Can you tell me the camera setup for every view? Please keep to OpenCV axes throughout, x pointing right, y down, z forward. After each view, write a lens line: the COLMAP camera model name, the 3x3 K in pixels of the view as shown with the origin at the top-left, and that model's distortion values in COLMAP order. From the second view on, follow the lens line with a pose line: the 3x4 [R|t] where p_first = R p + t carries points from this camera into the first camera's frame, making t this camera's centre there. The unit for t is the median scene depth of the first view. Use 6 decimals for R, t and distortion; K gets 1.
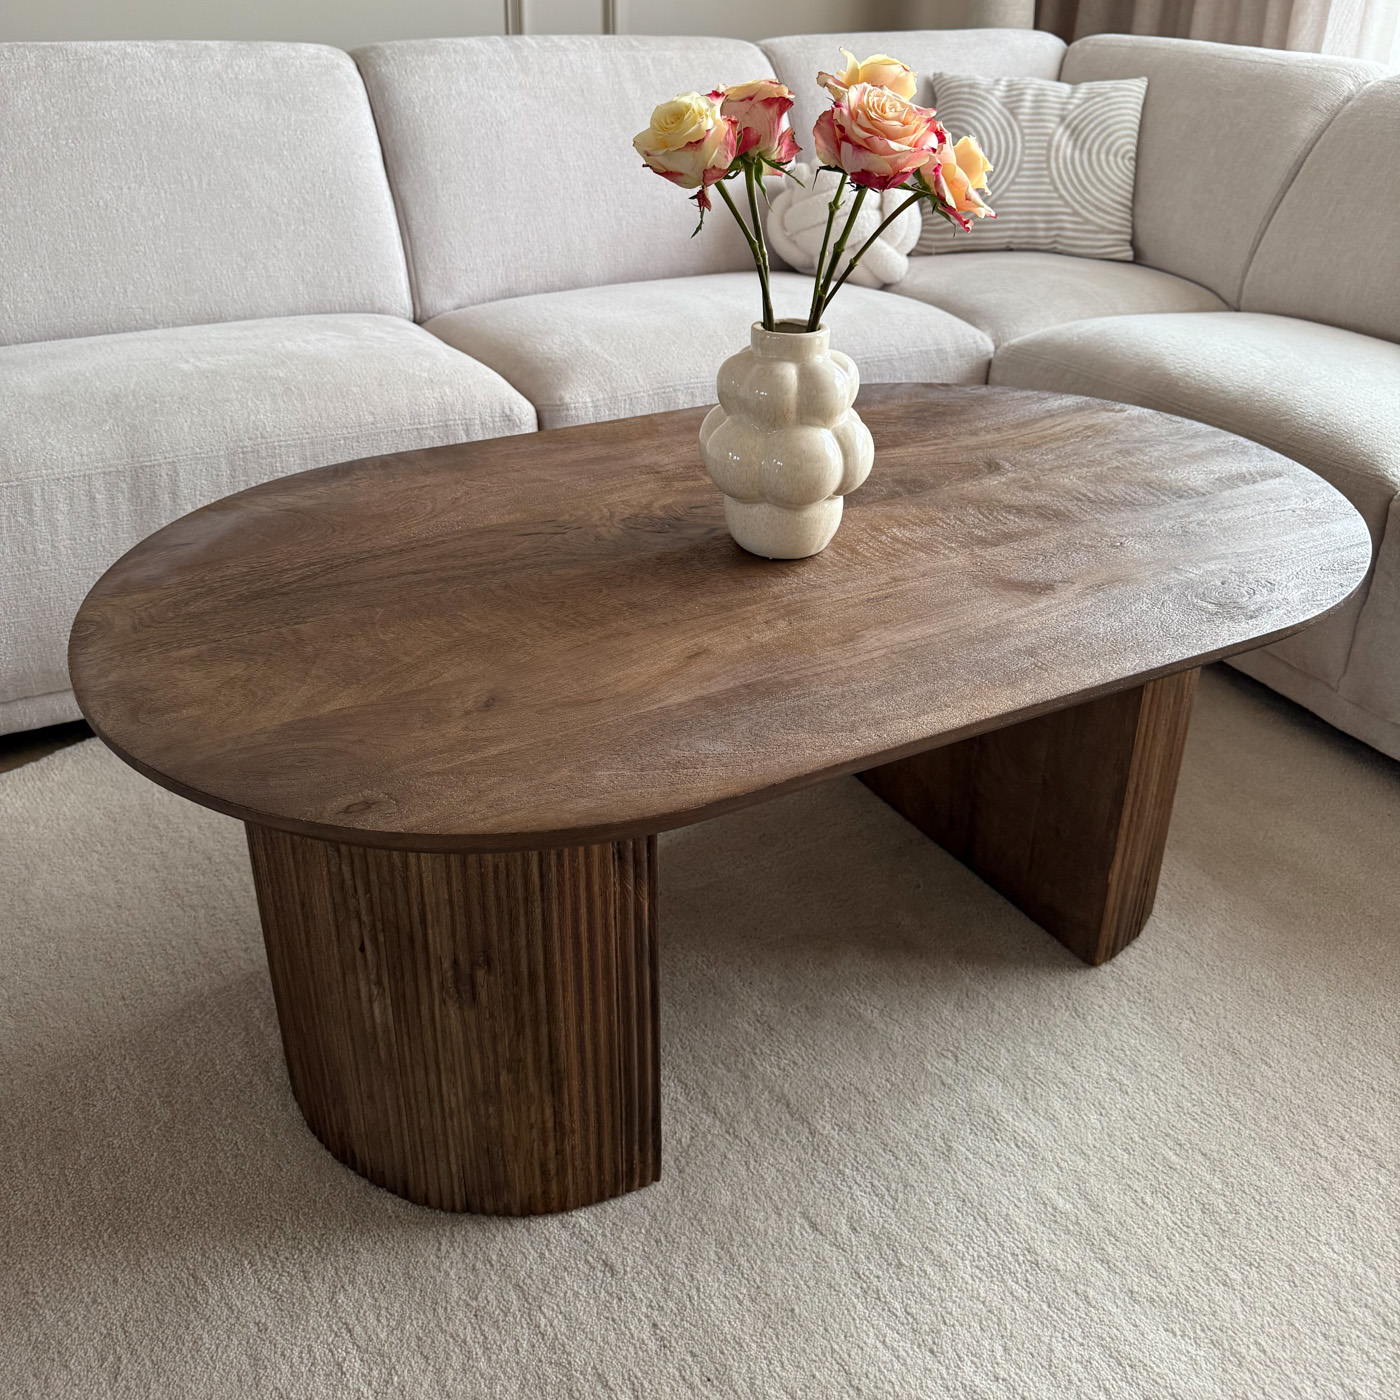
lens RADIAL K [[1347.4, 0, 698.1], [0, 1347.4, 556.6], [0, 0, 1]] dist [0.033218, 0.000000]
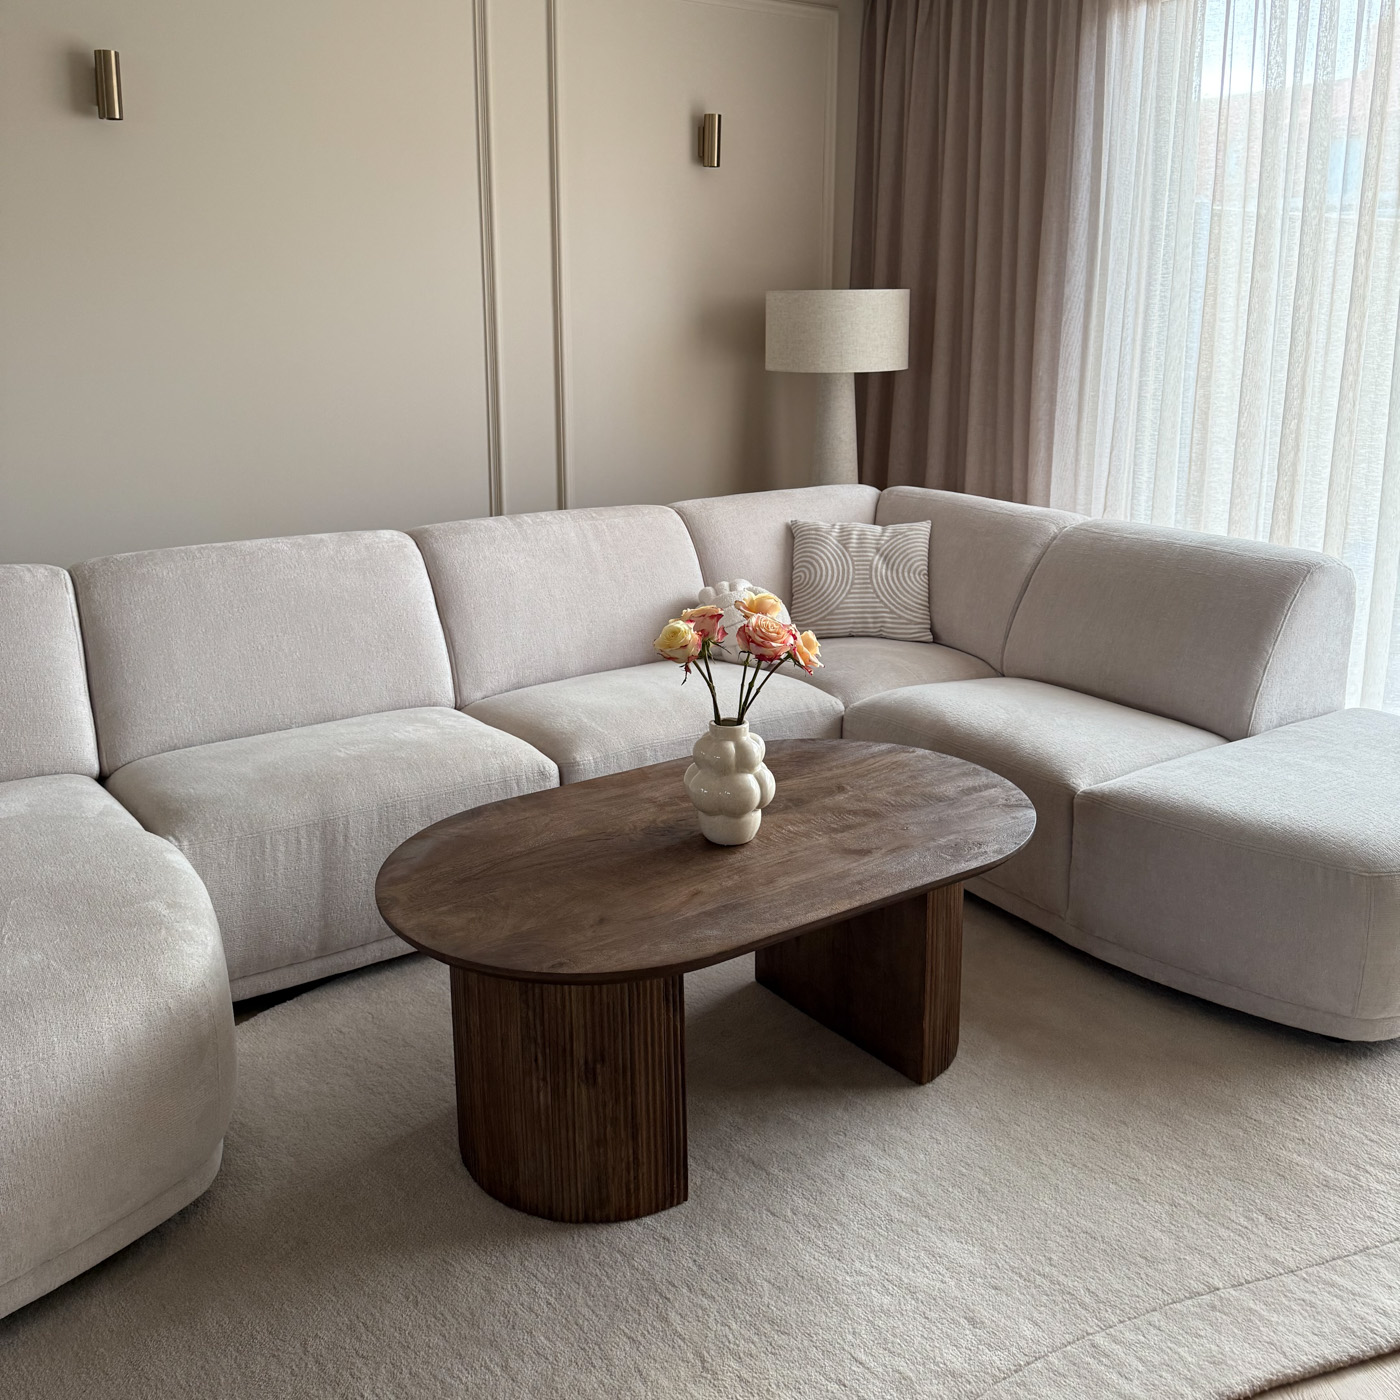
lens RADIAL K [[1347.4, 0, 718.7], [0, 1347.4, 532.4], [0, 0, 1]] dist [0.033218, 0.000000]
pose [[0.993796, -0.034921, 0.105596, -0.085809], [0.060737, 0.965757, -0.252237, 0.033046], [-0.093172, 0.257086, 0.961887, -0.572453]]
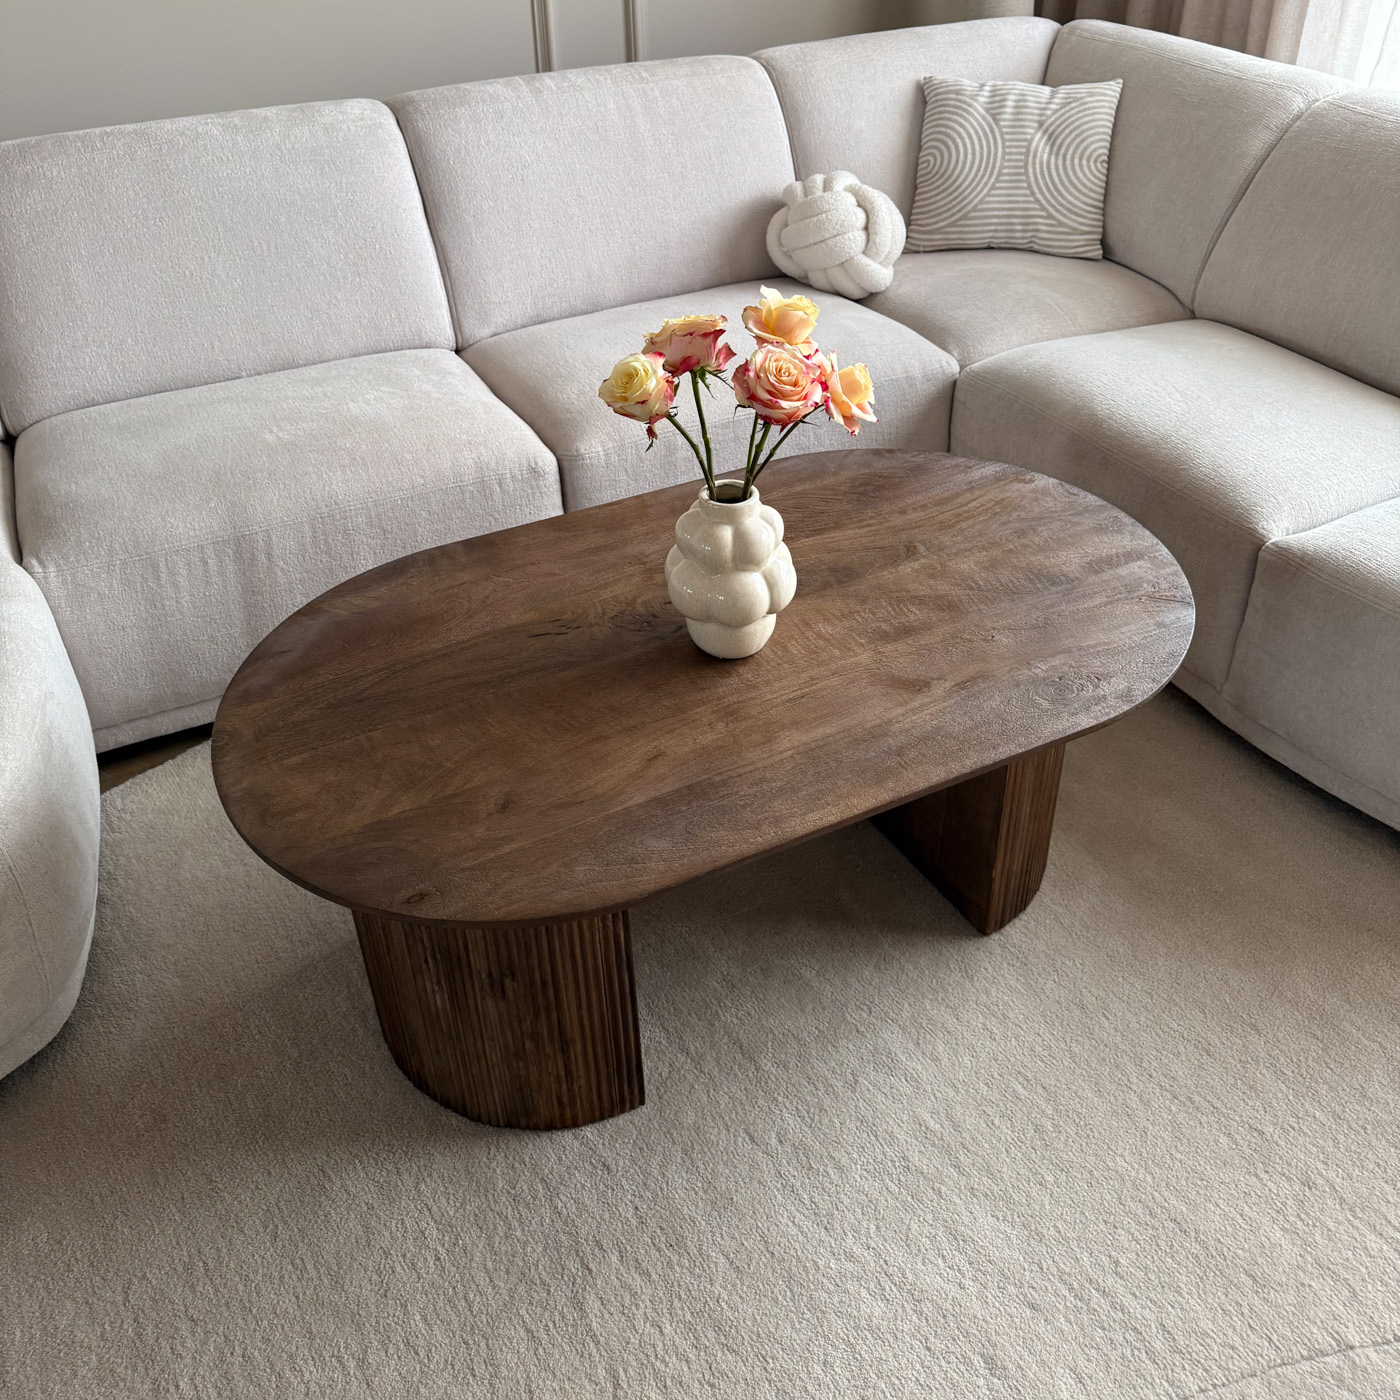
lens RADIAL K [[1347.4, 0, 689.9], [0, 1347.4, 561.9], [0, 0, 1]] dist [0.033218, 0.000000]
pose [[0.998404, -0.011181, -0.055362, 0.059669], [0.018184, 0.991654, 0.127639, -0.159606], [0.053473, -0.128442, 0.990274, -0.180726]]
